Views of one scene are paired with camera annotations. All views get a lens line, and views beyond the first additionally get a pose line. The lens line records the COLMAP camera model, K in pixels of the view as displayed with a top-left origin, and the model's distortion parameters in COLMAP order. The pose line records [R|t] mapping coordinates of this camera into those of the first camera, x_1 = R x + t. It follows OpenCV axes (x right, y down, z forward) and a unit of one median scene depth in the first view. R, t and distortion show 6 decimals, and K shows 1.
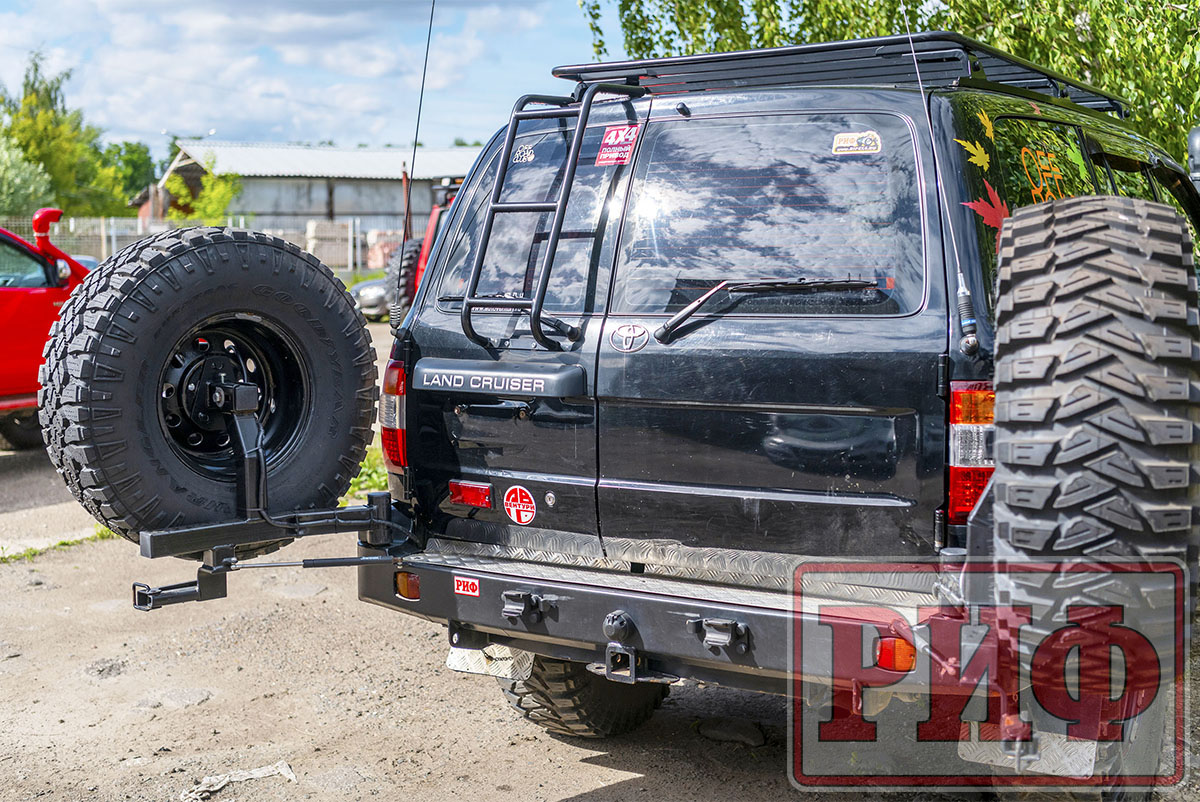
lens RADIAL K [[1440.2, 0, 600.4], [0, 1440.2, 377.9], [0, 0, 1]] dist [0.005996, 0.000000]
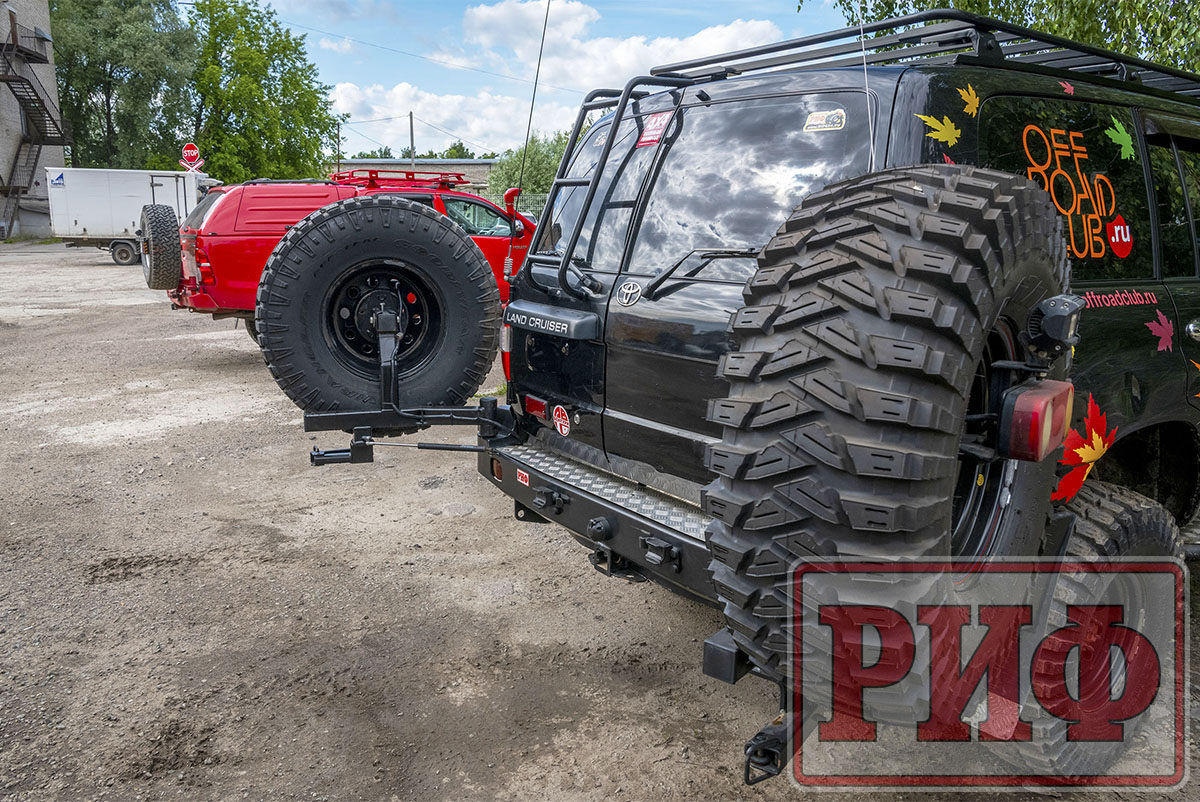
lens RADIAL K [[876.2, 0, 595.5], [0, 876.2, 394.7], [0, 0, 1]] dist [-0.007154, 0.000632]
pose [[0.923708, 0.096168, -0.370830, 0.260698], [-0.054902, 0.991219, 0.120297, -0.029648], [0.379142, -0.090760, 0.920877, 0.305085]]
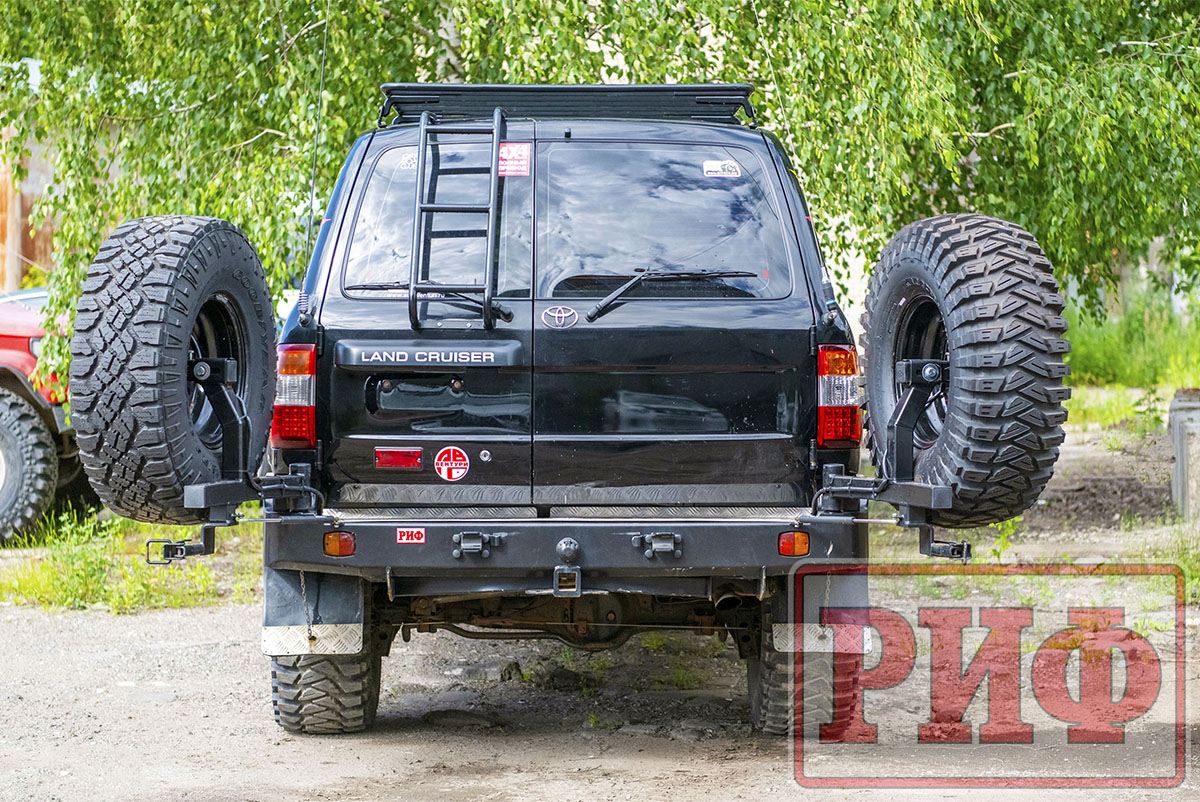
lens RADIAL K [[2579.9, 0, 598.4], [0, 2579.9, 399.3], [0, 0, 1]] dist [-0.135577, 0.000000]
pose [[0.840938, -0.003296, 0.541121, -1.097648], [0.036334, 0.998069, -0.050386, 0.147943], [-0.539910, 0.062033, 0.839434, -0.823872]]
